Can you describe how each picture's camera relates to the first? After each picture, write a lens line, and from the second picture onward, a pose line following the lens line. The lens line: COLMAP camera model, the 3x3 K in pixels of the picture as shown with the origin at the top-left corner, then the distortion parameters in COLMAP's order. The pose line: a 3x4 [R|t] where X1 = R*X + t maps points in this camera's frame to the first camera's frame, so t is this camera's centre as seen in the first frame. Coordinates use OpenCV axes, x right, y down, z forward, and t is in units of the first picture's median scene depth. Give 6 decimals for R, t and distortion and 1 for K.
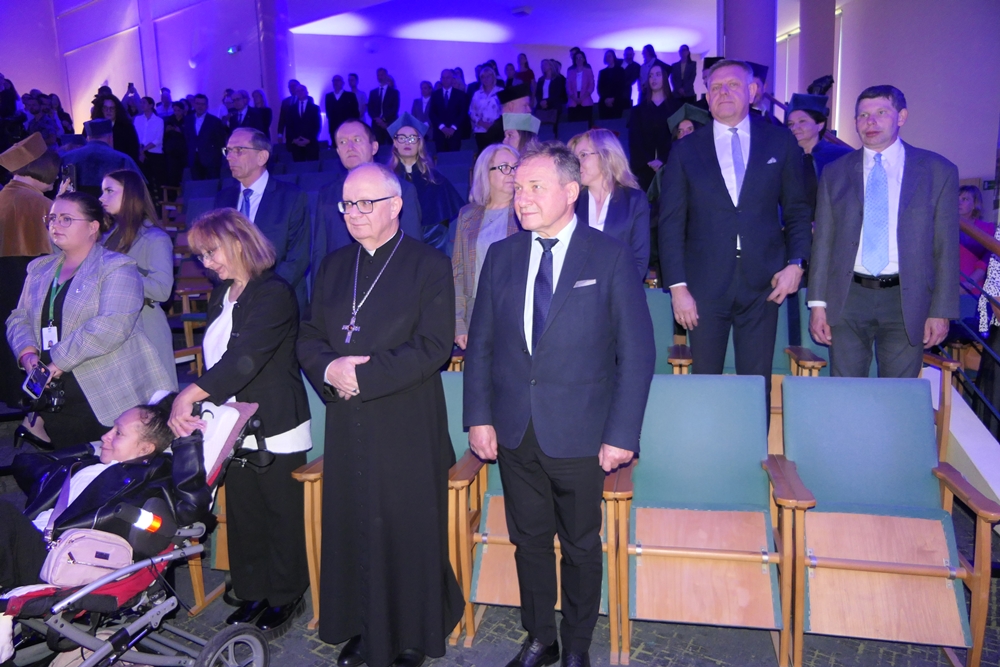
lens RADIAL K [[651.5, 0, 501.1], [0, 651.5, 312.5], [0, 0, 1]] dist [-0.008718, -0.008697]
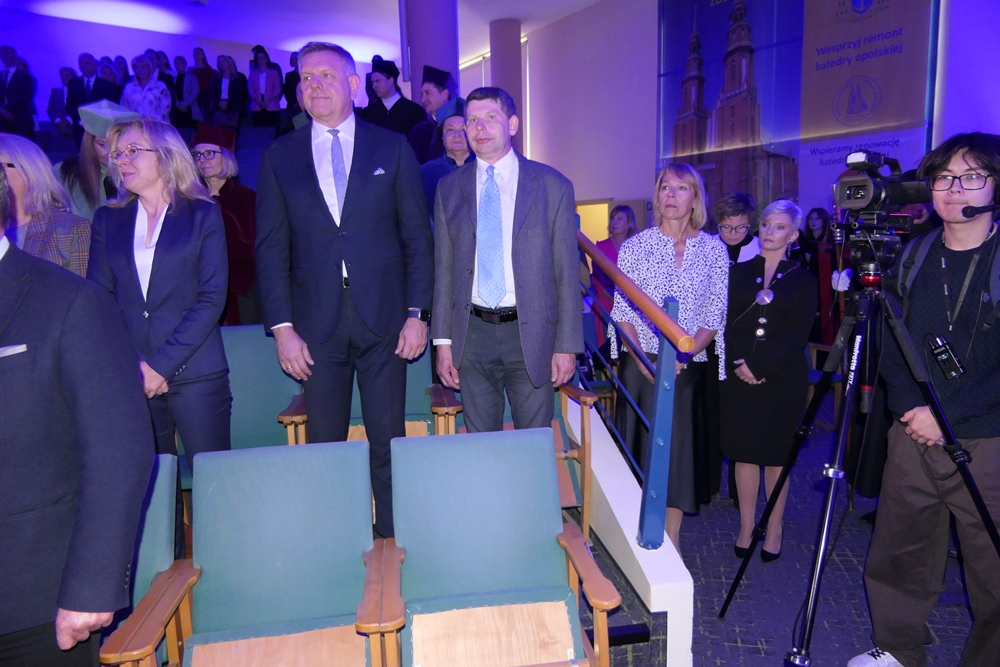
lens RADIAL K [[651.5, 0, 501.1], [0, 651.5, 312.5], [0, 0, 1]] dist [-0.008718, -0.008697]
pose [[0.922825, -0.041692, 0.382956, 0.242299], [0.050558, 0.998635, -0.013113, -0.037241], [-0.381886, 0.031462, 0.923674, 0.195838]]
